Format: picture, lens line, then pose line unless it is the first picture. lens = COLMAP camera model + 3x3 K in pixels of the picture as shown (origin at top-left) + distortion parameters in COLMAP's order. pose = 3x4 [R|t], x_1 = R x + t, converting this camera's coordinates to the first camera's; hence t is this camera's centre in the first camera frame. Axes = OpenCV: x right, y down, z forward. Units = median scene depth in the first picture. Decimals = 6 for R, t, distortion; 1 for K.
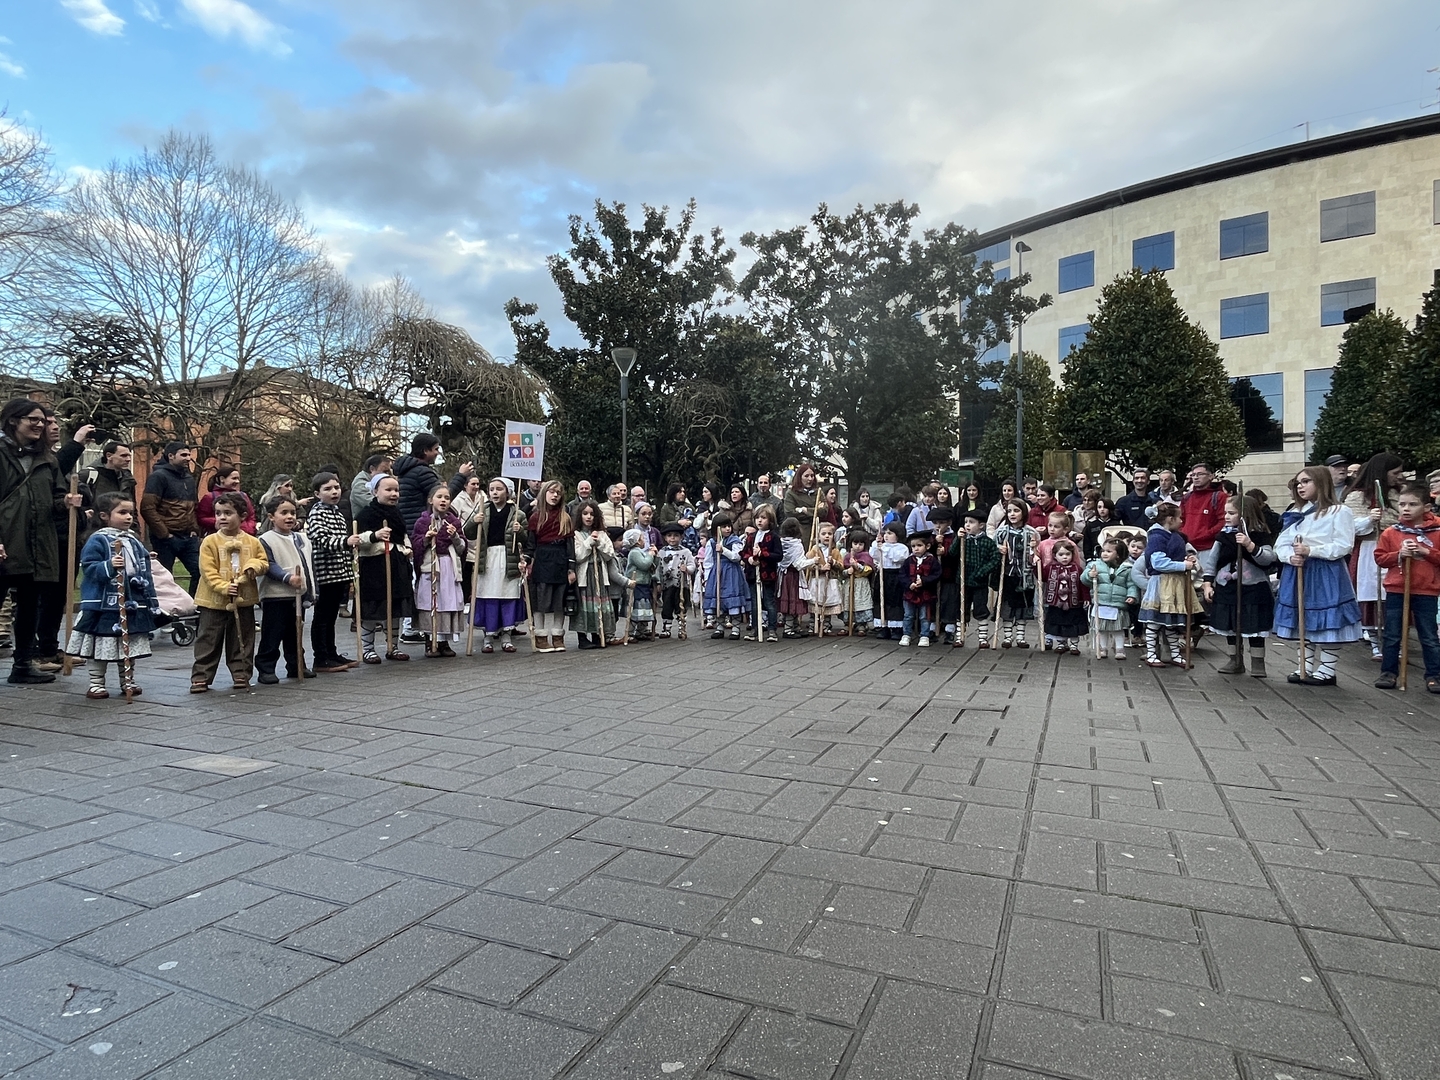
lens RADIAL K [[837.1, 0, 714.2], [0, 837.1, 541.7], [0, 0, 1]] dist [-0.007232, -0.002325]
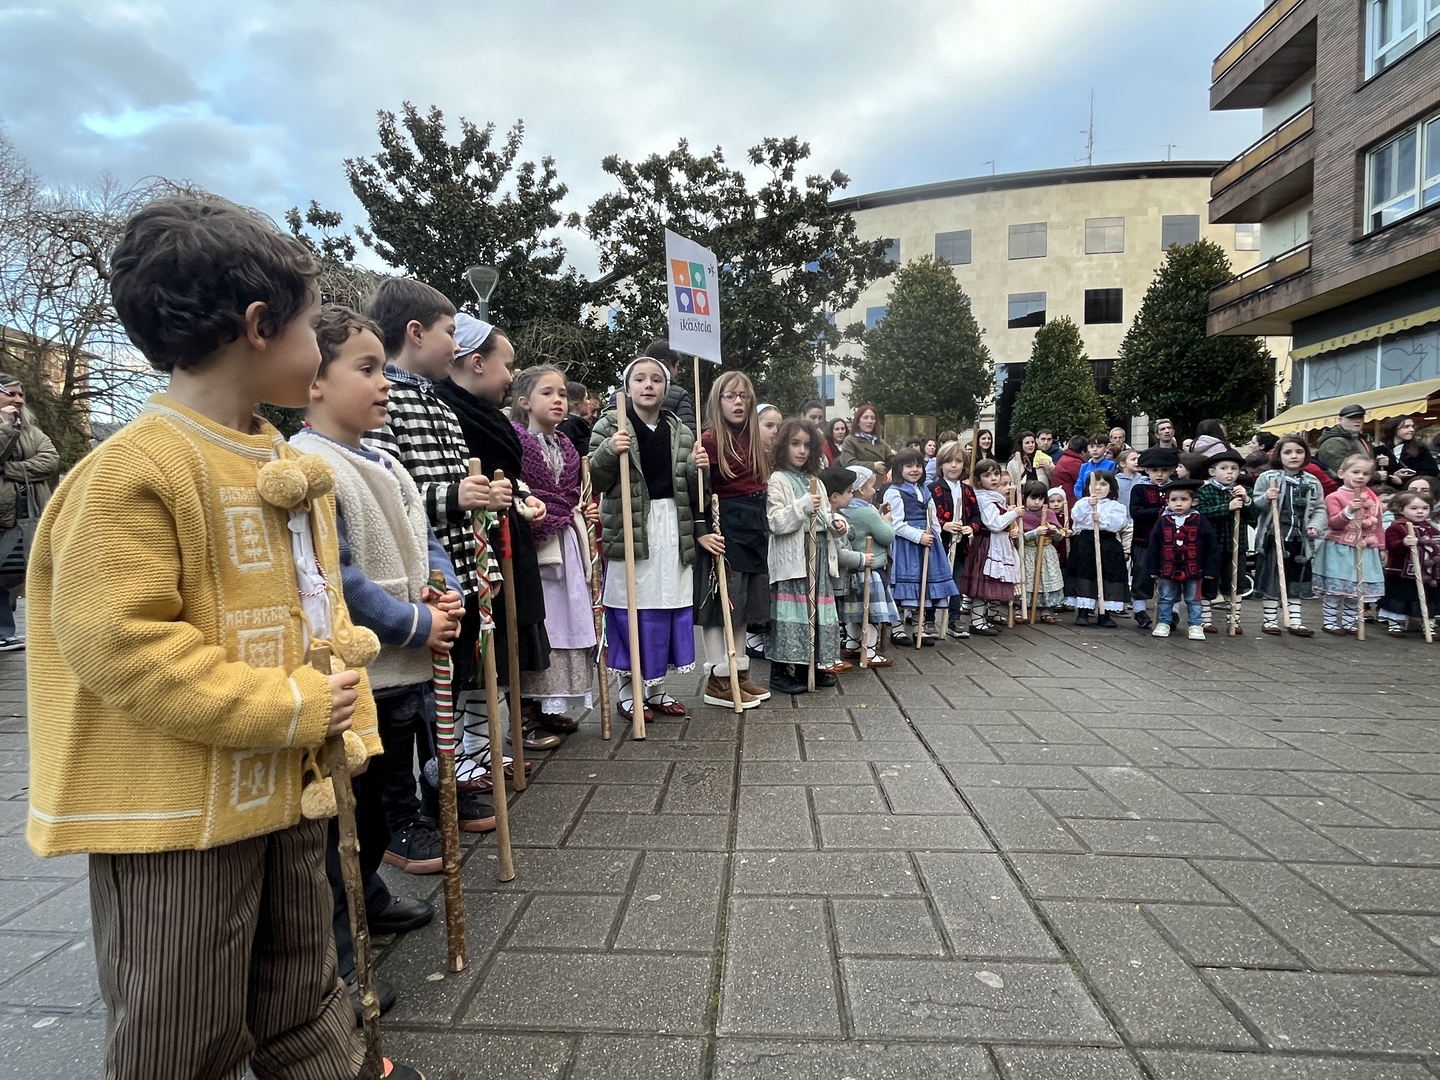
lens RADIAL K [[741.7, 0, 708.2], [0, 741.7, 530.9], [0, 0, 1]] dist [-0.012968, 0.000051]
pose [[0.940946, -0.016002, 0.338177, -0.113476], [0.003962, 0.999334, 0.036262, 0.001977], [-0.338533, -0.032780, 0.940383, 0.175171]]
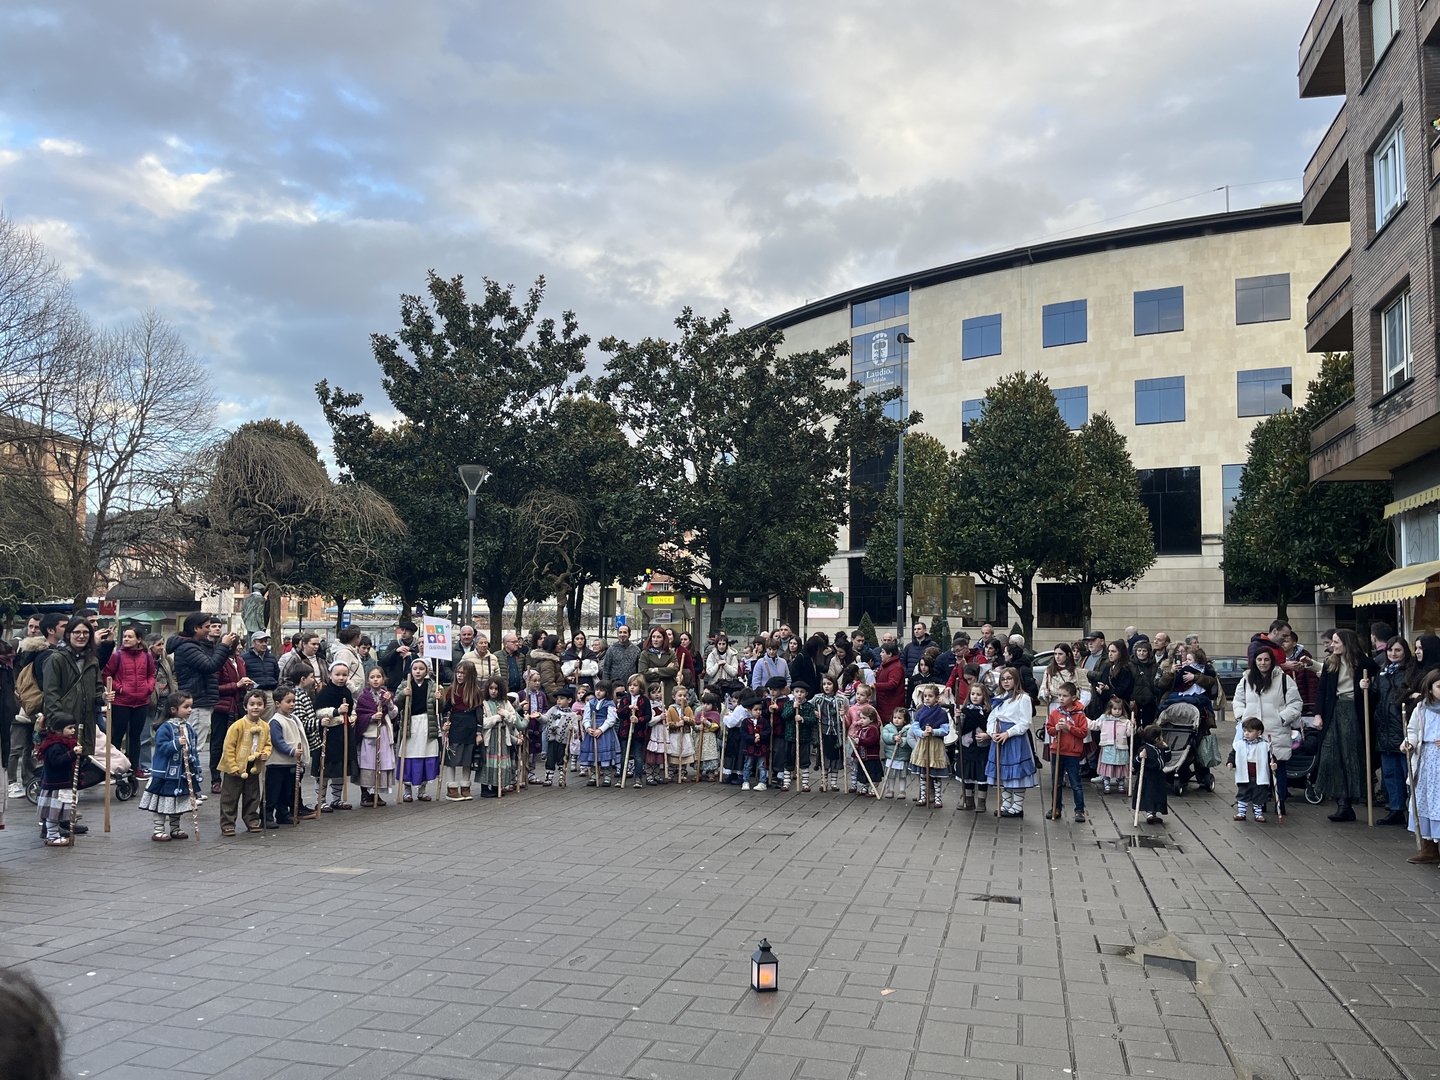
lens RADIAL K [[1170.3, 0, 732.1], [0, 1170.3, 549.0], [0, 0, 1]] dist [0.055019, -0.062640]
pose [[0.985682, 0.021624, 0.167222, -0.030139], [-0.010026, 0.997504, -0.069895, -0.037360], [-0.168316, 0.067217, 0.983439, -0.246773]]
